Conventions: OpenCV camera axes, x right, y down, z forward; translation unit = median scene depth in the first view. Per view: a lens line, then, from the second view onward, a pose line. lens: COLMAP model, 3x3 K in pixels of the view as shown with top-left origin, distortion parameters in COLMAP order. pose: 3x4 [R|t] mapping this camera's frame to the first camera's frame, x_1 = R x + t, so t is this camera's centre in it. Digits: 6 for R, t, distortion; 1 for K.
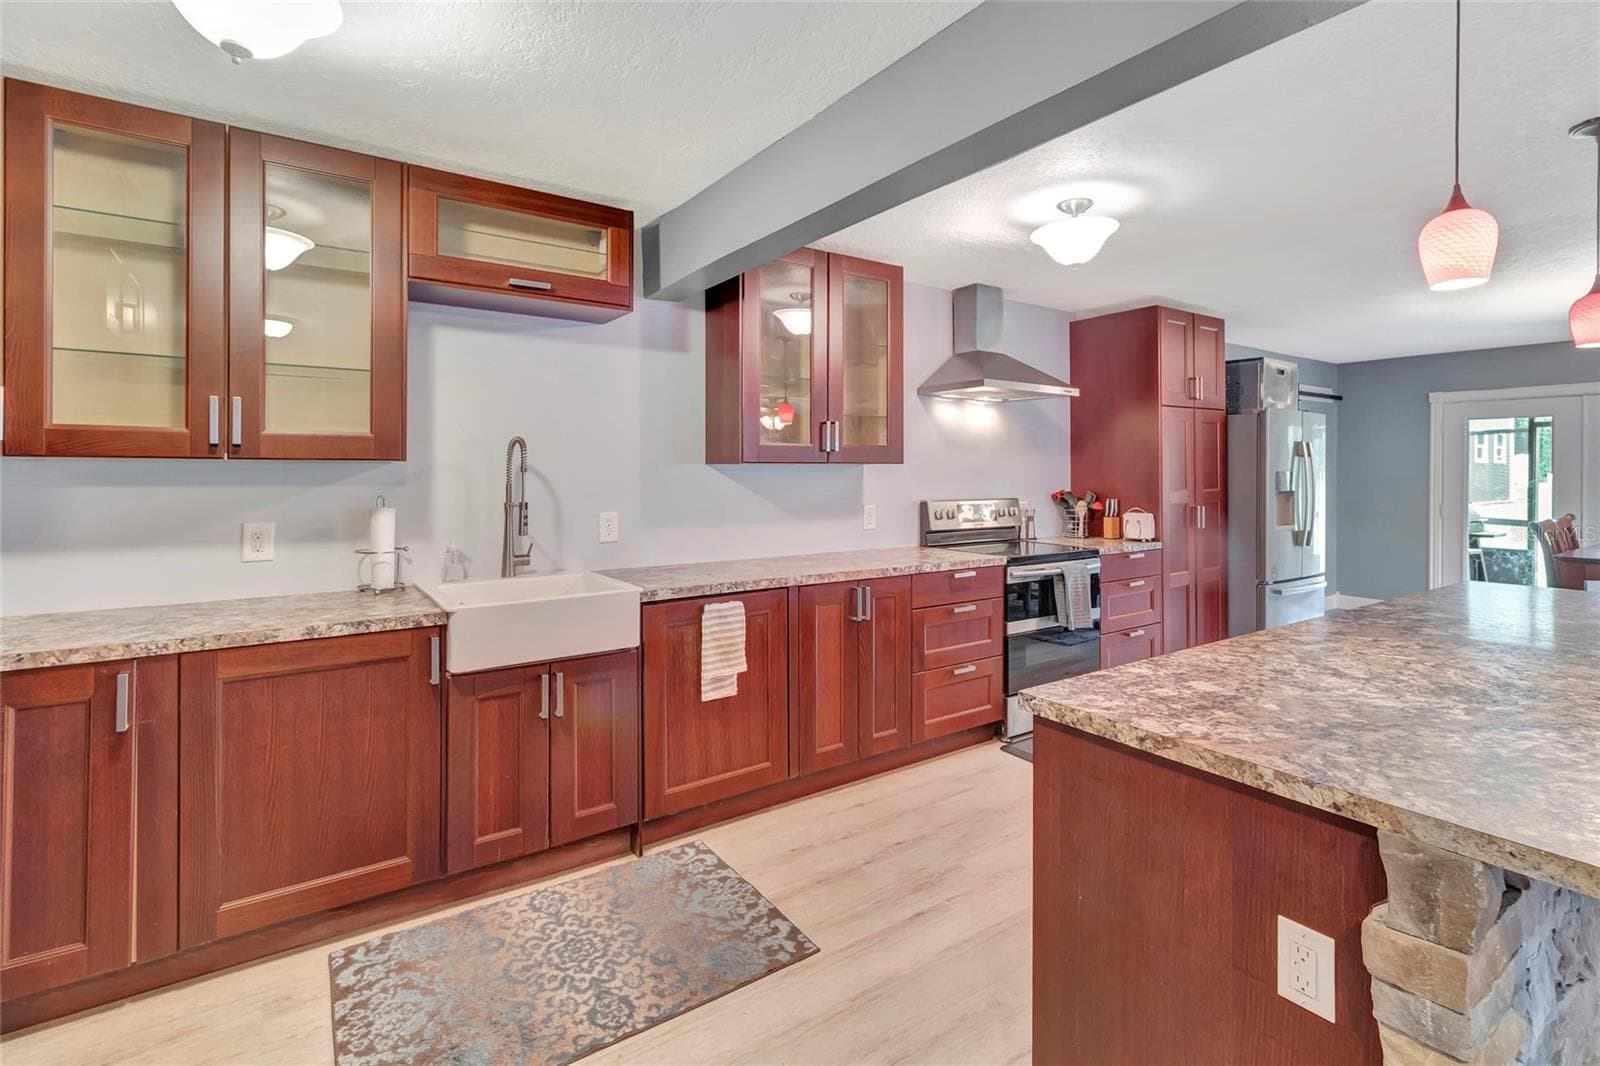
lens RADIAL K [[748.7, 0, 802.5], [0, 748.7, 472.6], [0, 0, 1]] dist [-0.000789, -0.000165]
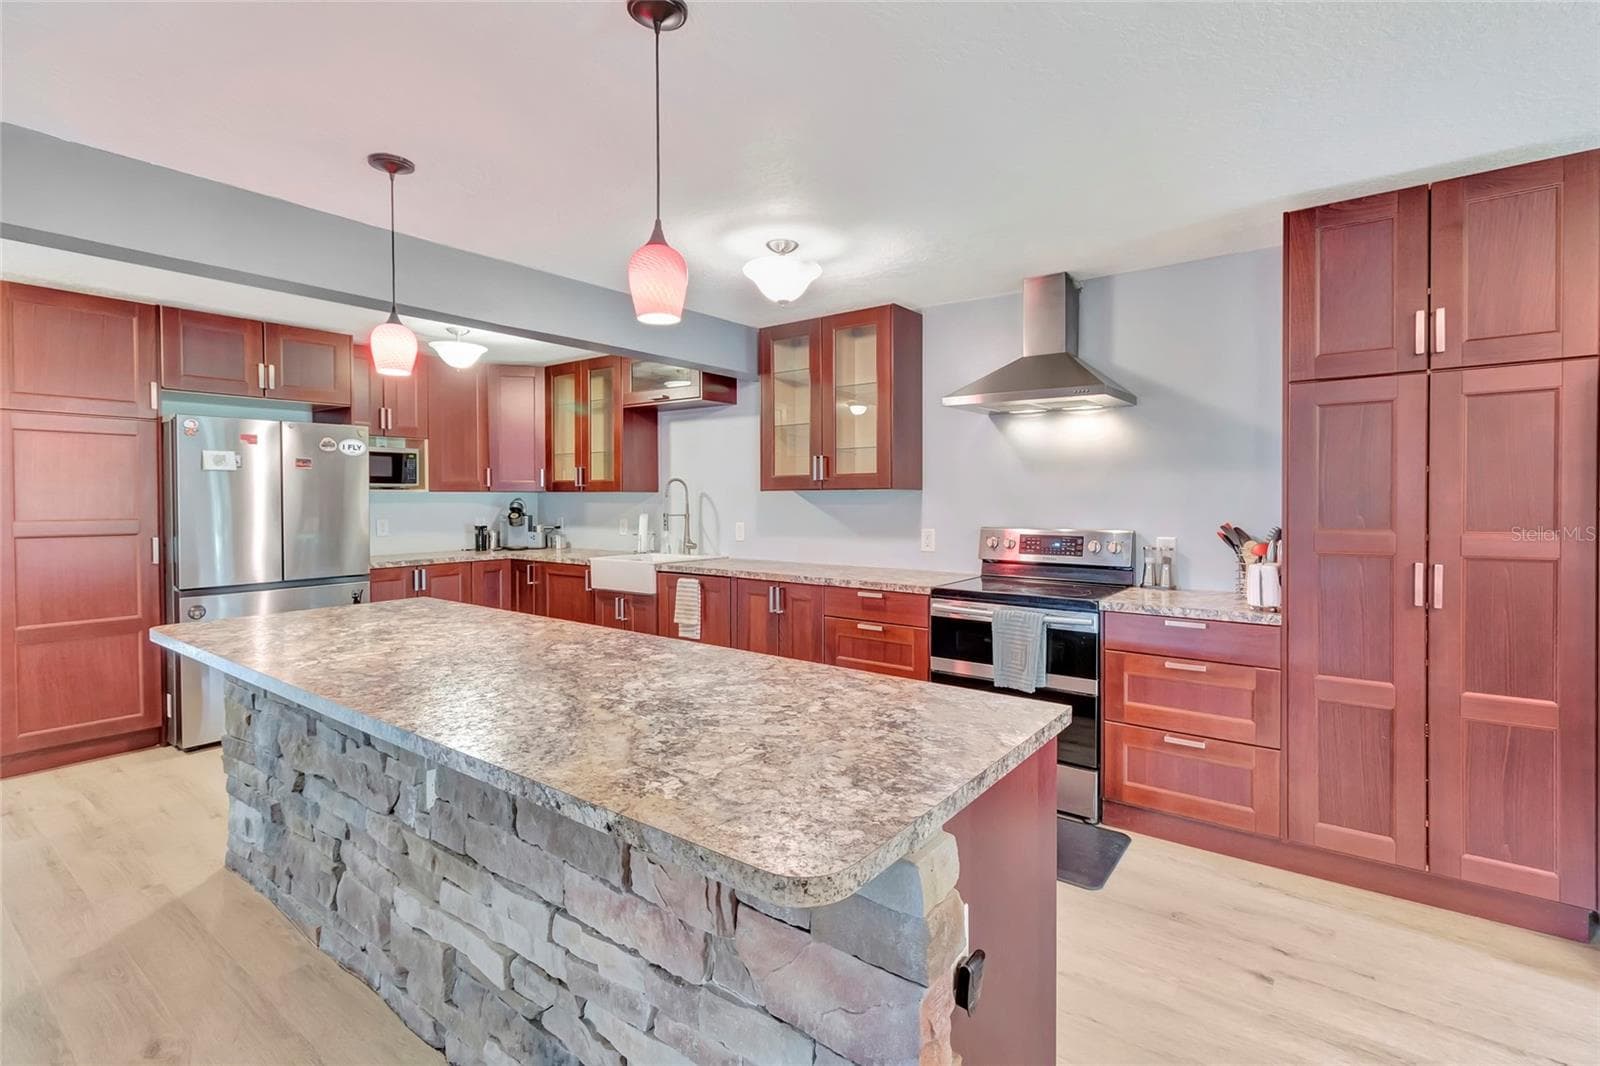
lens RADIAL K [[751.6, 0, 797.7], [0, 751.6, 498.7], [0, 0, 1]] dist [0.017111, -0.000355]
pose [[0.319009, 0.008846, -0.947710, 1.272724], [0.004432, 0.999932, 0.010825, -0.012328], [0.947741, -0.007654, 0.318948, 0.598513]]
